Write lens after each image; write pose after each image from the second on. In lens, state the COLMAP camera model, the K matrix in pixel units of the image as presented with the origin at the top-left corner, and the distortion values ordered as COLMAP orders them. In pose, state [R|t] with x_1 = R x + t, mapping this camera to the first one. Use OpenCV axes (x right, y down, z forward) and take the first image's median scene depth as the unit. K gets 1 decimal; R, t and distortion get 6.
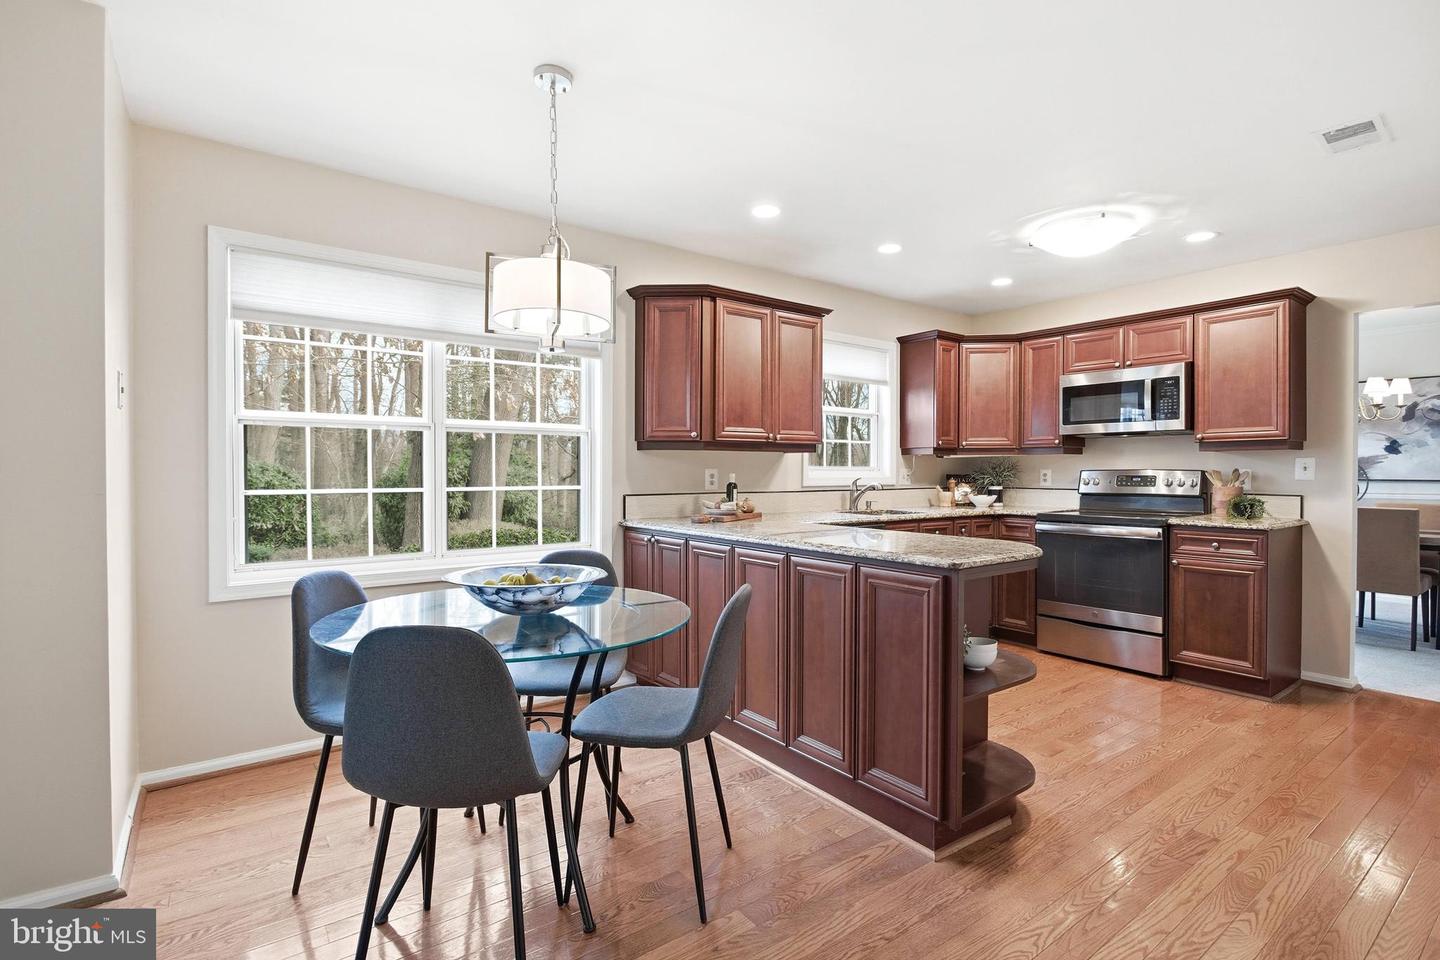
lens RADIAL K [[684.5, 0, 722.3], [0, 684.5, 482.6], [0, 0, 1]] dist [-0.014812, 0.000403]
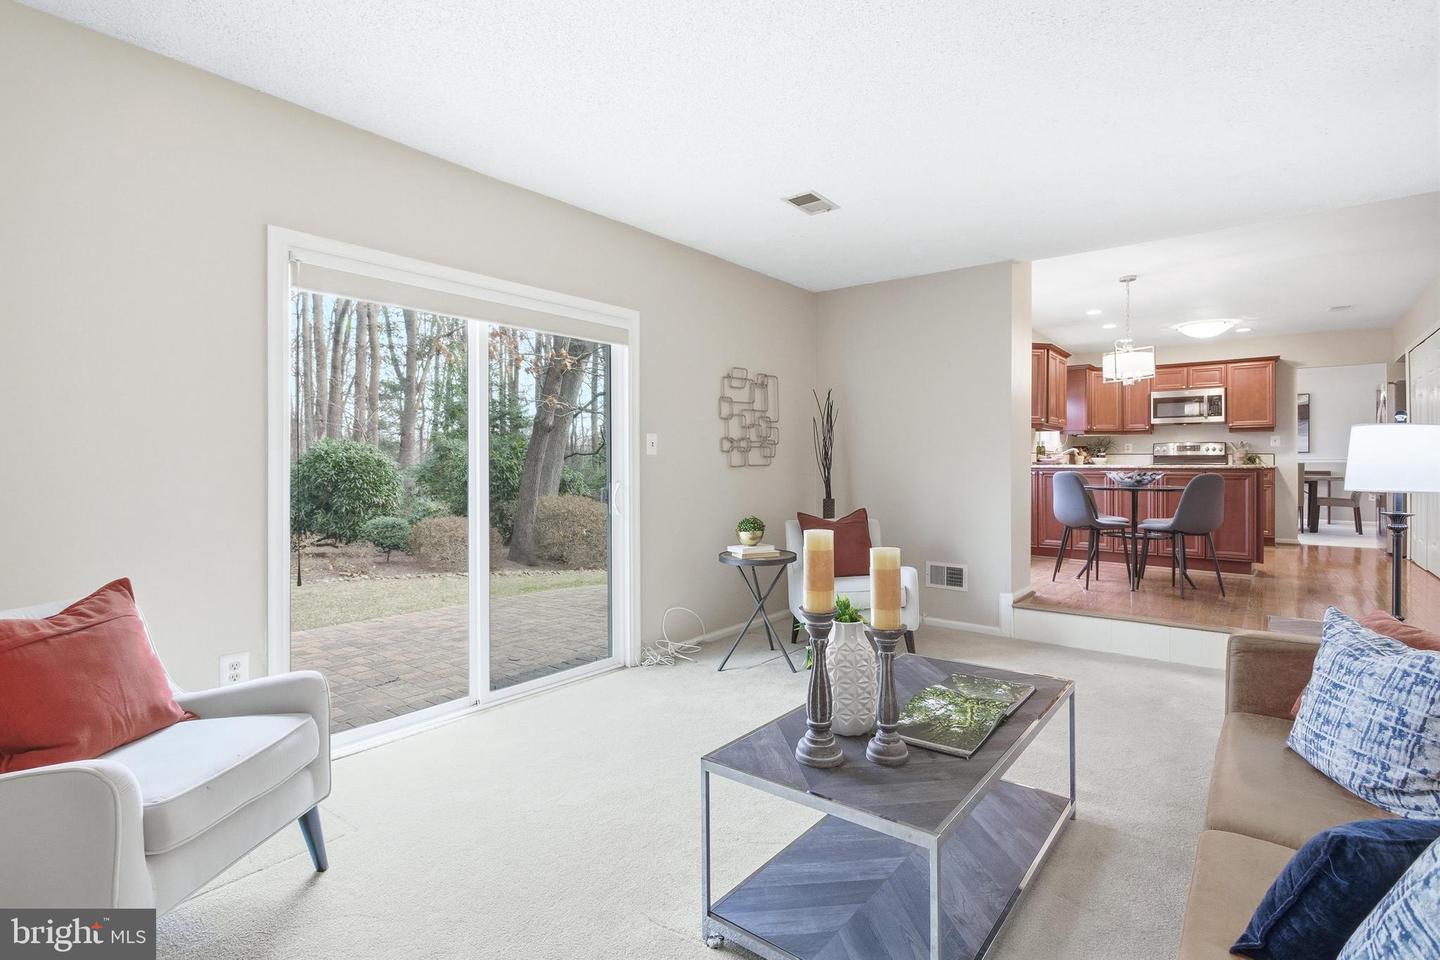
lens RADIAL K [[684.5, 0, 717.1], [0, 684.5, 469.5], [0, 0, 1]] dist [-0.014812, 0.000403]
pose [[0.970829, -0.000772, 0.239771, -1.167061], [0.001921, 0.999988, -0.004559, 0.065211], [-0.239764, 0.004886, 0.970819, -0.547952]]
